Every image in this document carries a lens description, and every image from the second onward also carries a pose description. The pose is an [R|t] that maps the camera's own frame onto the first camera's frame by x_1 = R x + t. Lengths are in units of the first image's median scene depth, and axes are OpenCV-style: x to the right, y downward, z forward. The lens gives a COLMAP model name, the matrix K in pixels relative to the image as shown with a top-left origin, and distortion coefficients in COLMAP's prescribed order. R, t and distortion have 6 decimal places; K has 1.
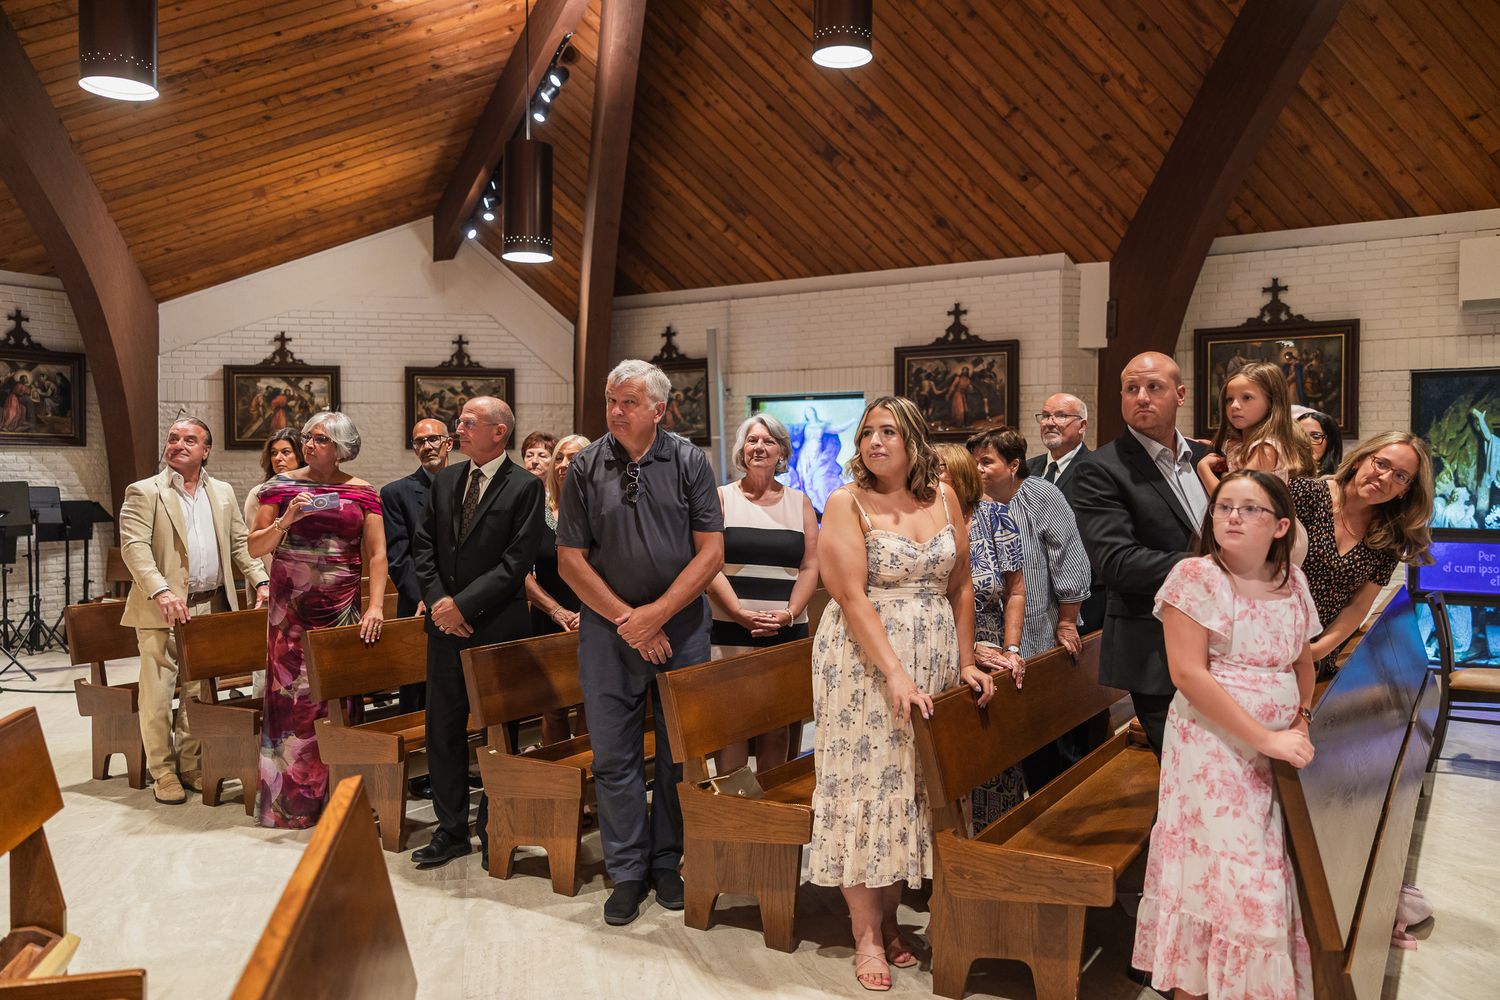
lens RADIAL K [[1166.8, 0, 737.1], [0, 1166.8, 503.4], [0, 0, 1]] dist [0.010440, -0.000649]
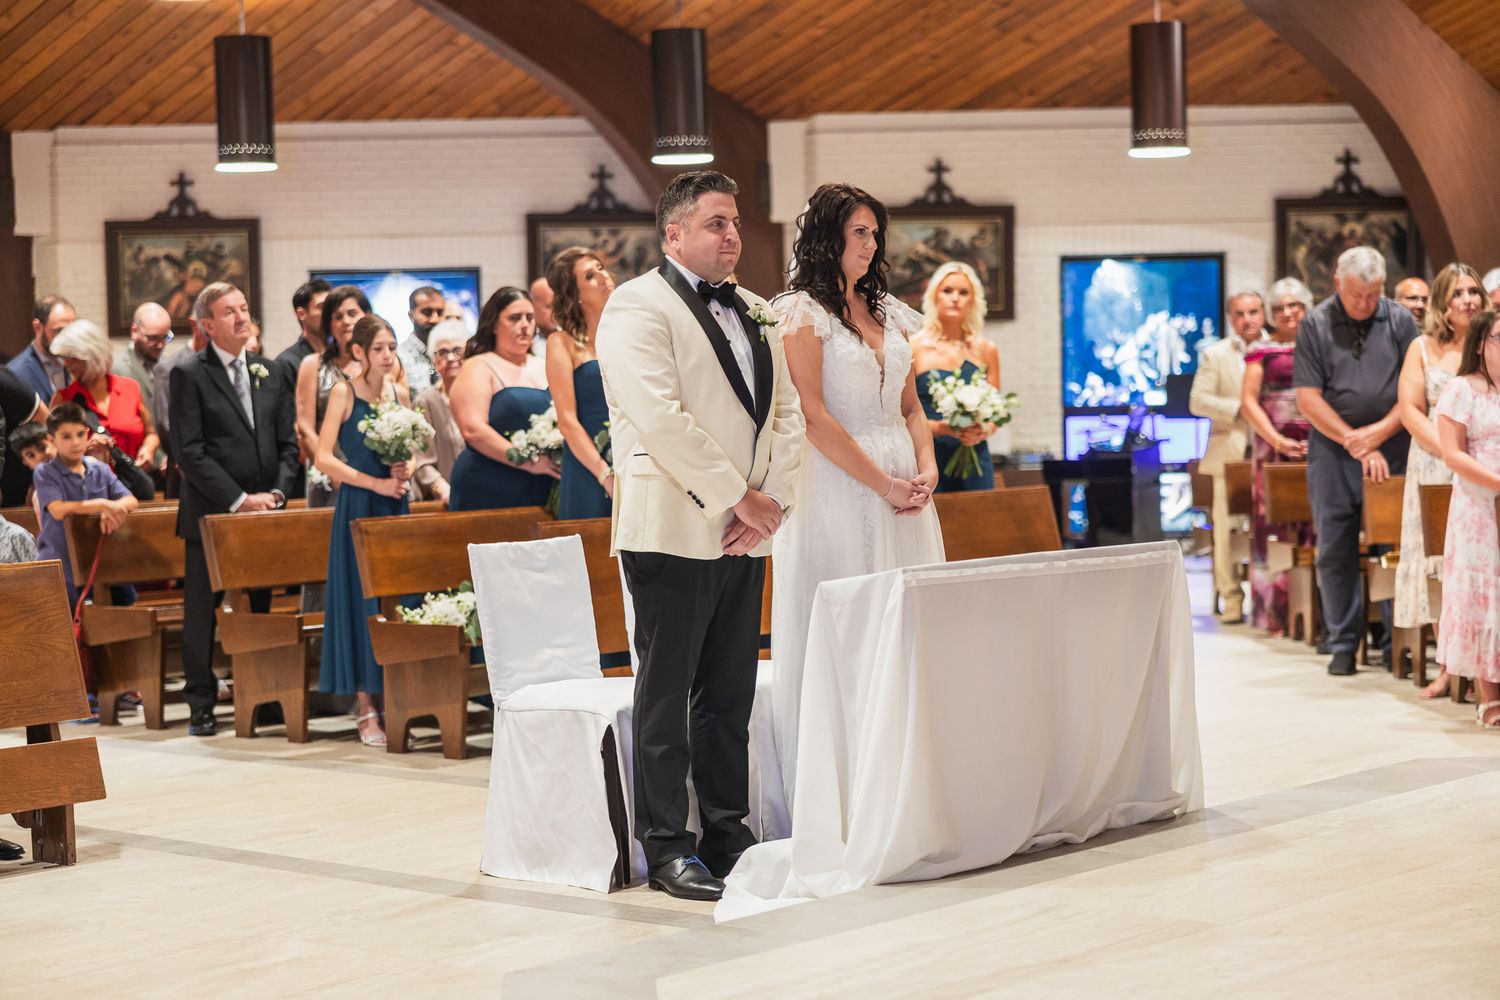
lens RADIAL K [[2842.6, 0, 753.6], [0, 2842.6, 532.2], [0, 0, 1]] dist [0.015807, 0.009788]
pose [[0.593177, 0.033491, -0.804375, 0.778158], [-0.001054, 0.999166, 0.040824, 0.024831], [0.805071, -0.023368, 0.592718, -0.552134]]
